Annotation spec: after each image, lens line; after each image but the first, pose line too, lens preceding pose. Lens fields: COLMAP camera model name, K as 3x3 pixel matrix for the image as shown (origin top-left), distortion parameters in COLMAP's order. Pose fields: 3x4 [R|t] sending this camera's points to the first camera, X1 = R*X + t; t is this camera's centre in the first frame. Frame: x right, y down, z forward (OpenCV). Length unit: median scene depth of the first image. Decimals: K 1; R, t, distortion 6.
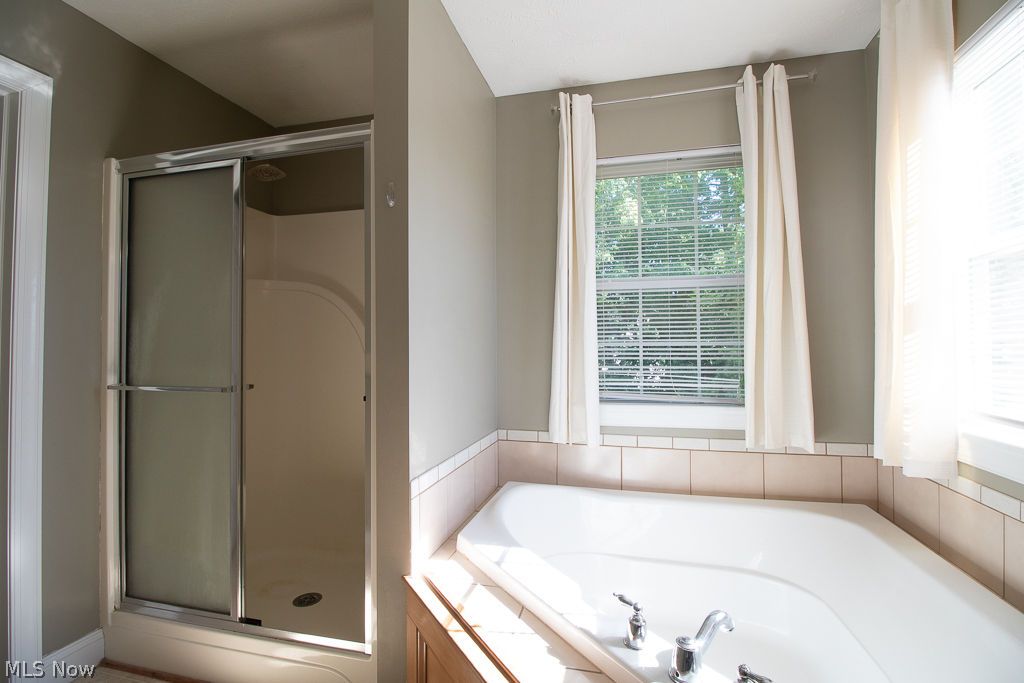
lens RADIAL K [[474.7, 0, 518.4], [0, 474.7, 336.6], [0, 0, 1]] dist [-0.003495, -0.010820]
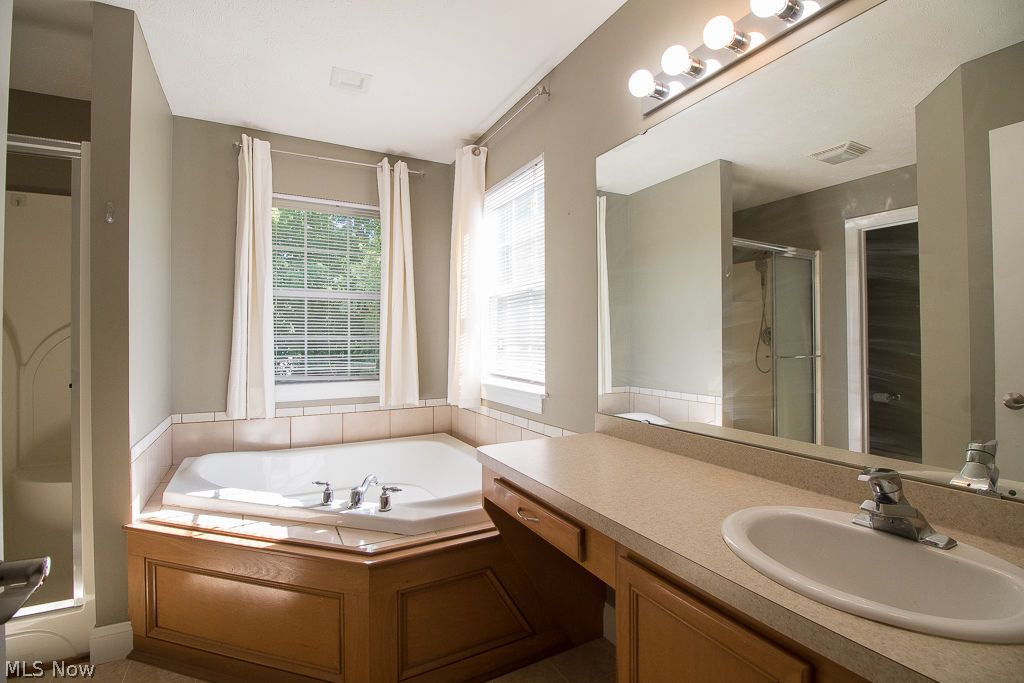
lens RADIAL K [[474.7, 0, 517.0], [0, 474.7, 336.2], [0, 0, 1]] dist [-0.003495, -0.010820]
pose [[0.735609, 0.009311, 0.677342, -0.229607], [-0.016140, 0.999863, 0.003785, -0.007013], [-0.677214, -0.013717, 0.735659, -0.416452]]
